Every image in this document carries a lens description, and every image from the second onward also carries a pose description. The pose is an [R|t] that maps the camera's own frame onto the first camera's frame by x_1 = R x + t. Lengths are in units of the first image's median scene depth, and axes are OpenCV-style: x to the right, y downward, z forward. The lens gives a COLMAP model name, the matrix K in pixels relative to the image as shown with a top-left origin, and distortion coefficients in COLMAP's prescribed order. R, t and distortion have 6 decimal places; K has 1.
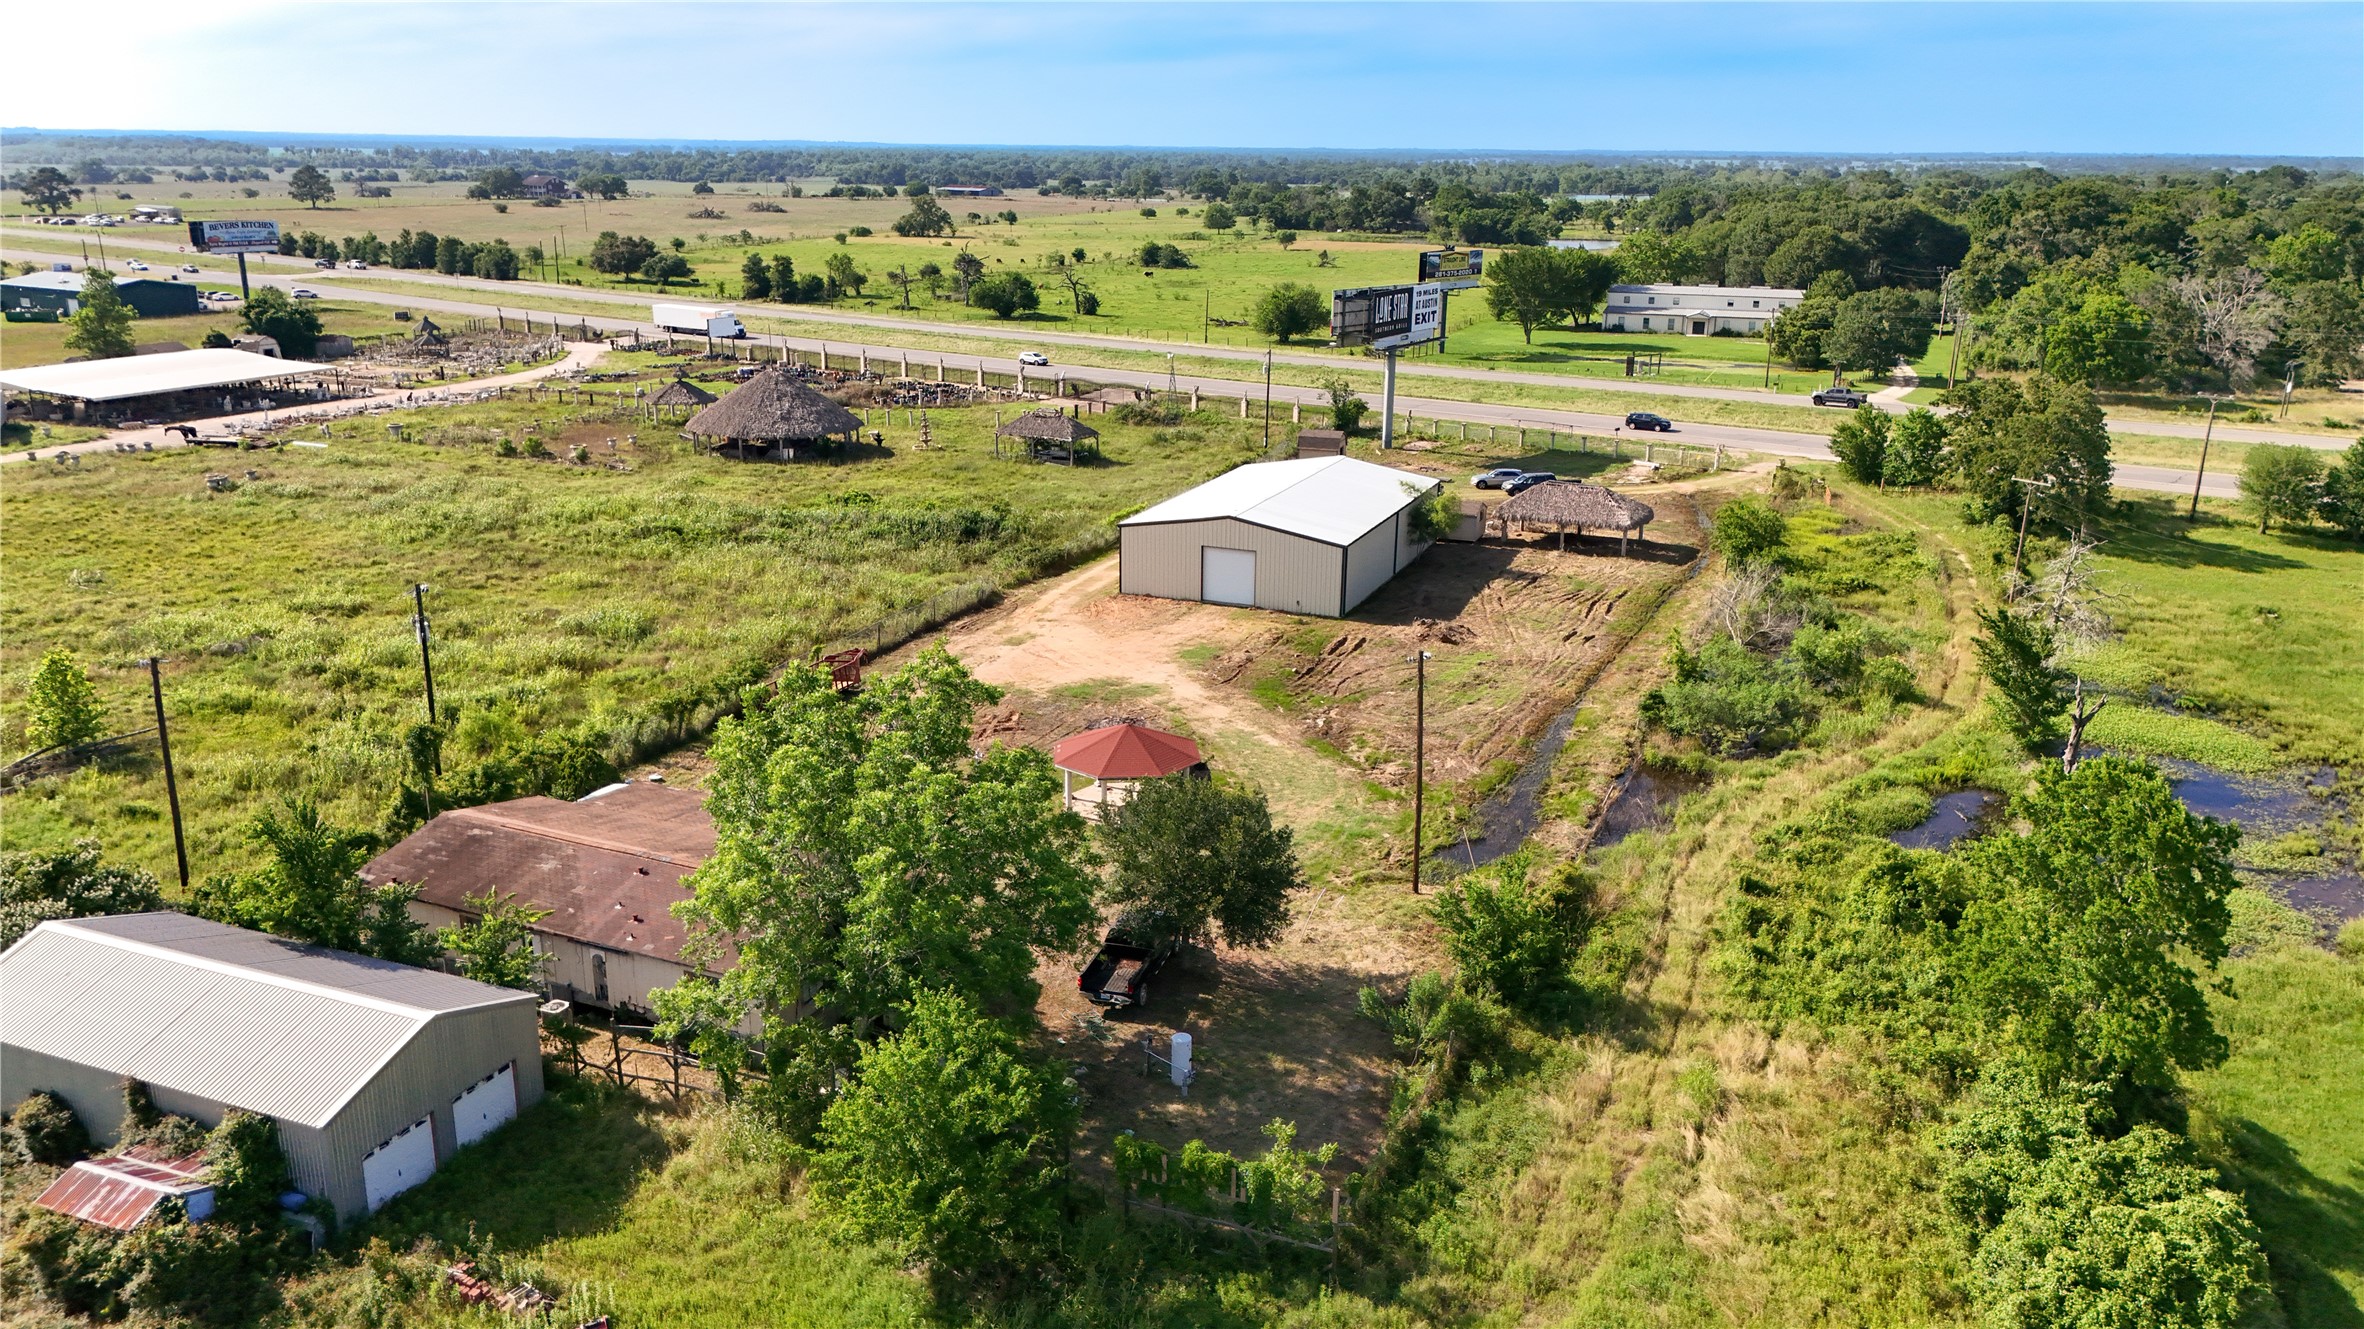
lens RADIAL K [[1732.0, 0, 1174.0], [0, 1732.0, 668.9], [0, 0, 1]] dist [0.060831, -0.042175]
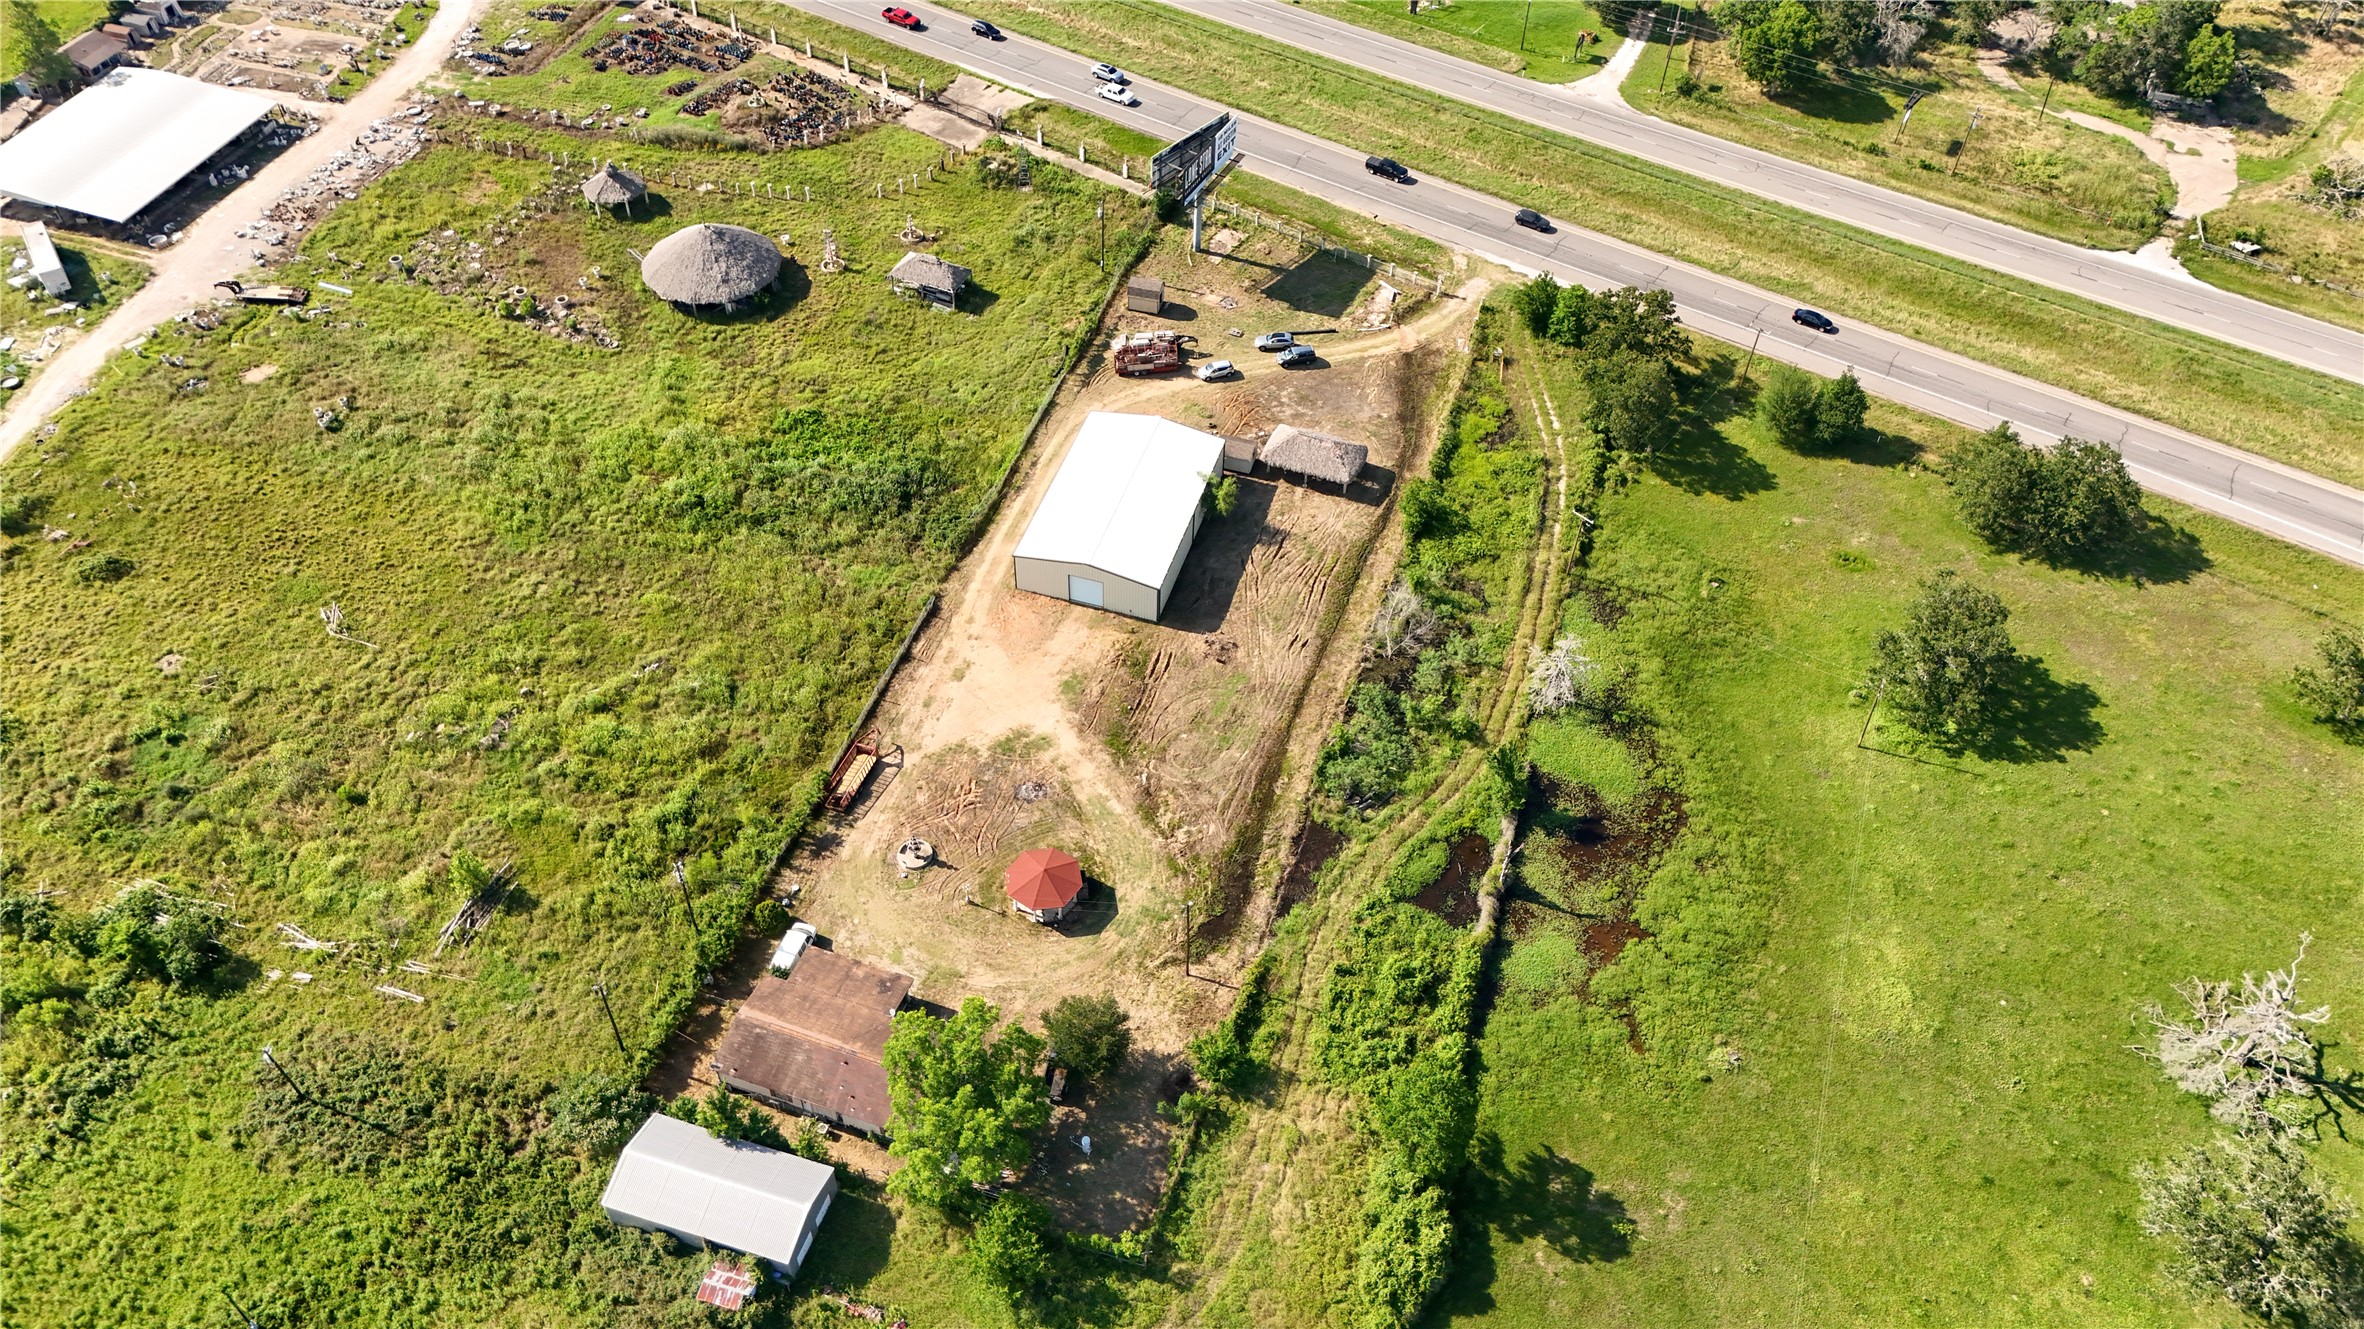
lens RADIAL K [[1732.0, 0, 1171.5], [0, 1732.0, 658.1], [0, 0, 1]] dist [0.060831, -0.042175]
pose [[0.995999, -0.058743, 0.067351, -0.000633], [0.016757, 0.863013, 0.504904, -1.023501], [-0.087784, -0.501755, 0.860544, -0.509177]]
